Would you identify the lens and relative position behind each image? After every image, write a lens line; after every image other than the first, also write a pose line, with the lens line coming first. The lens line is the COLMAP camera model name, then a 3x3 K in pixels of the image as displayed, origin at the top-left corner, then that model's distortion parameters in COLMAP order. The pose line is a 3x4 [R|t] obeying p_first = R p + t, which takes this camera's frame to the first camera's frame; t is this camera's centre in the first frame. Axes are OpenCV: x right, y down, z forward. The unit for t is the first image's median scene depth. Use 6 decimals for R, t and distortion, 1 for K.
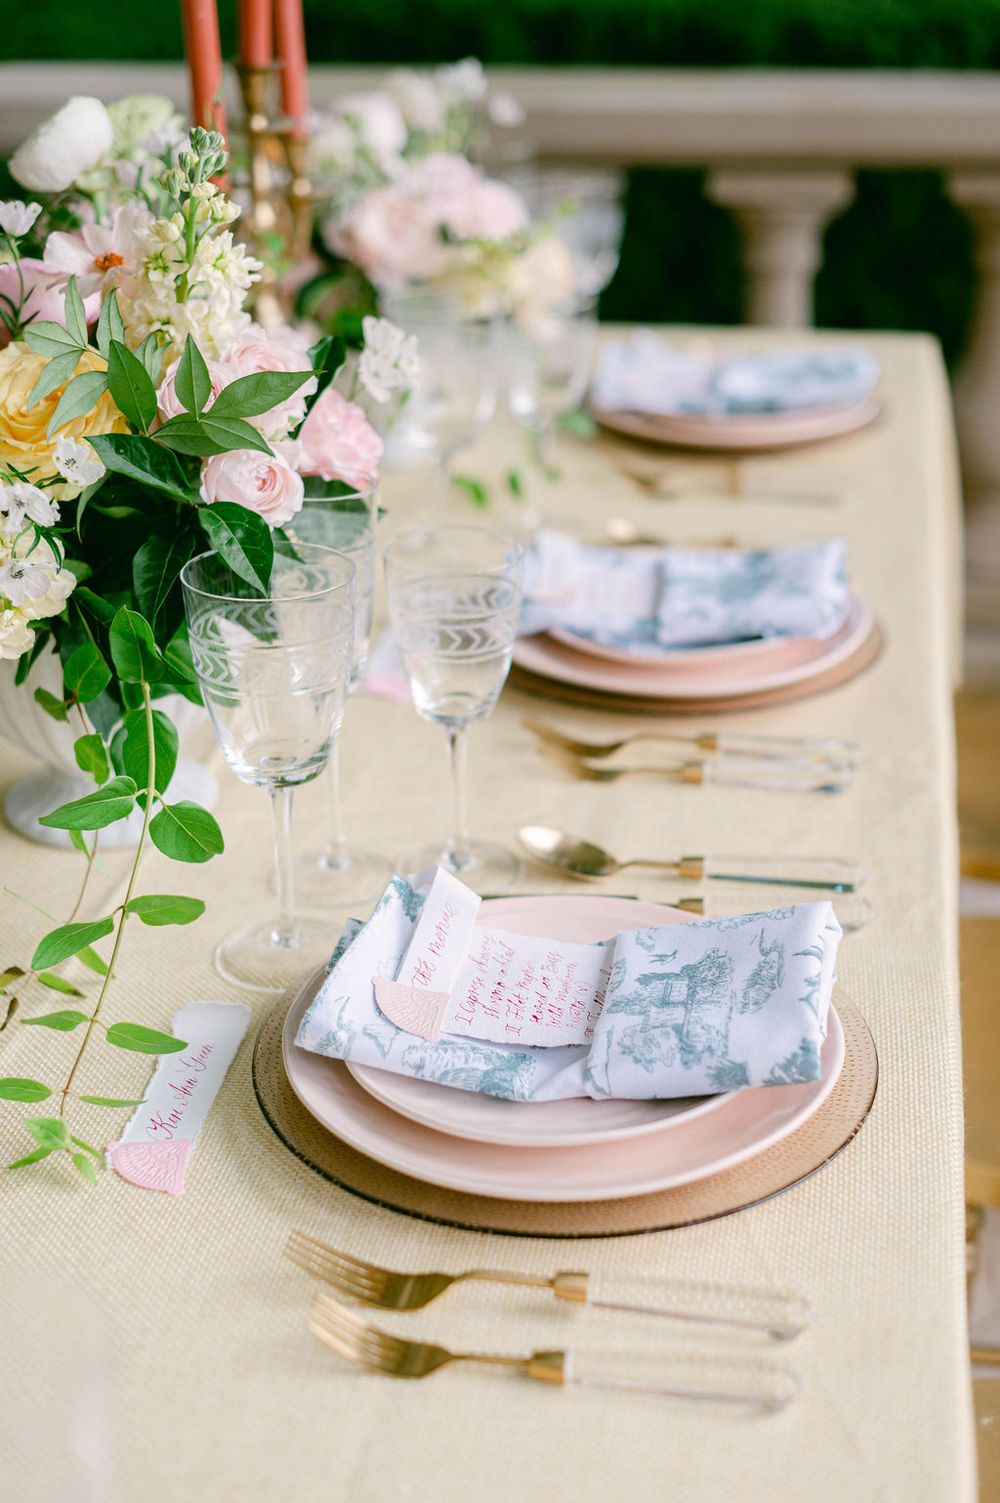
lens RADIAL K [[2170.8, 0, 500.0], [0, 2170.8, 751.5], [0, 0, 1]] dist [-0.002158, 0.035911]
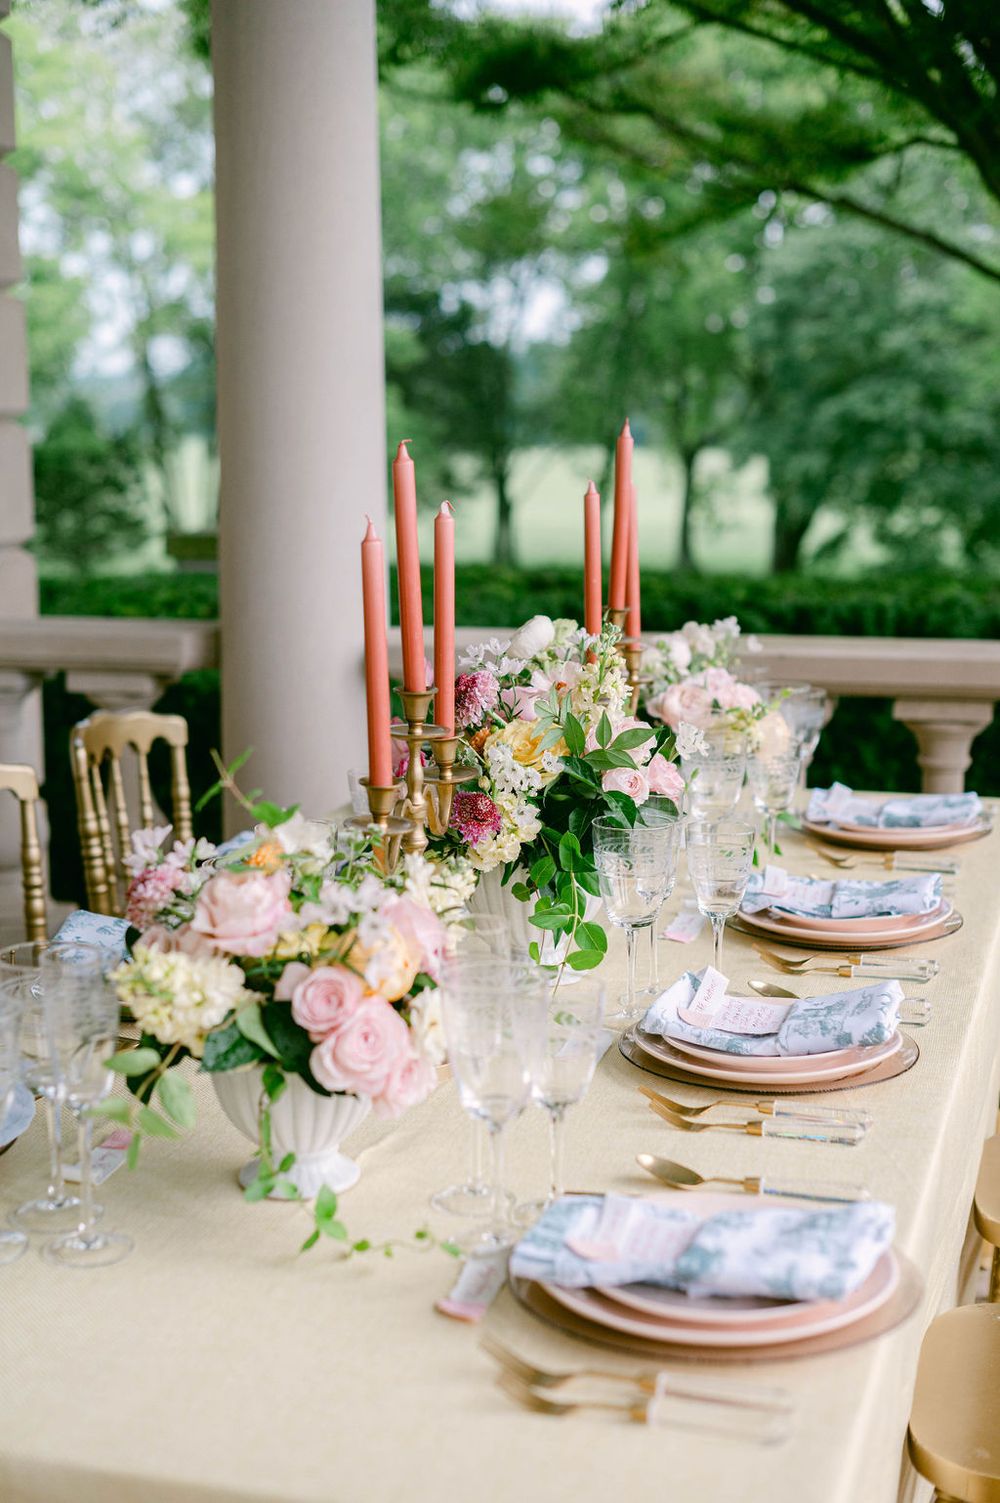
lens RADIAL K [[2170.8, 0, 500.0], [0, 2170.8, 751.5], [0, 0, 1]] dist [-0.002158, 0.035911]
pose [[0.992891, 0.025317, -0.116306, 0.009230], [-0.054953, 0.964250, -0.259232, 0.403371], [0.105585, 0.263780, 0.958787, -1.057132]]
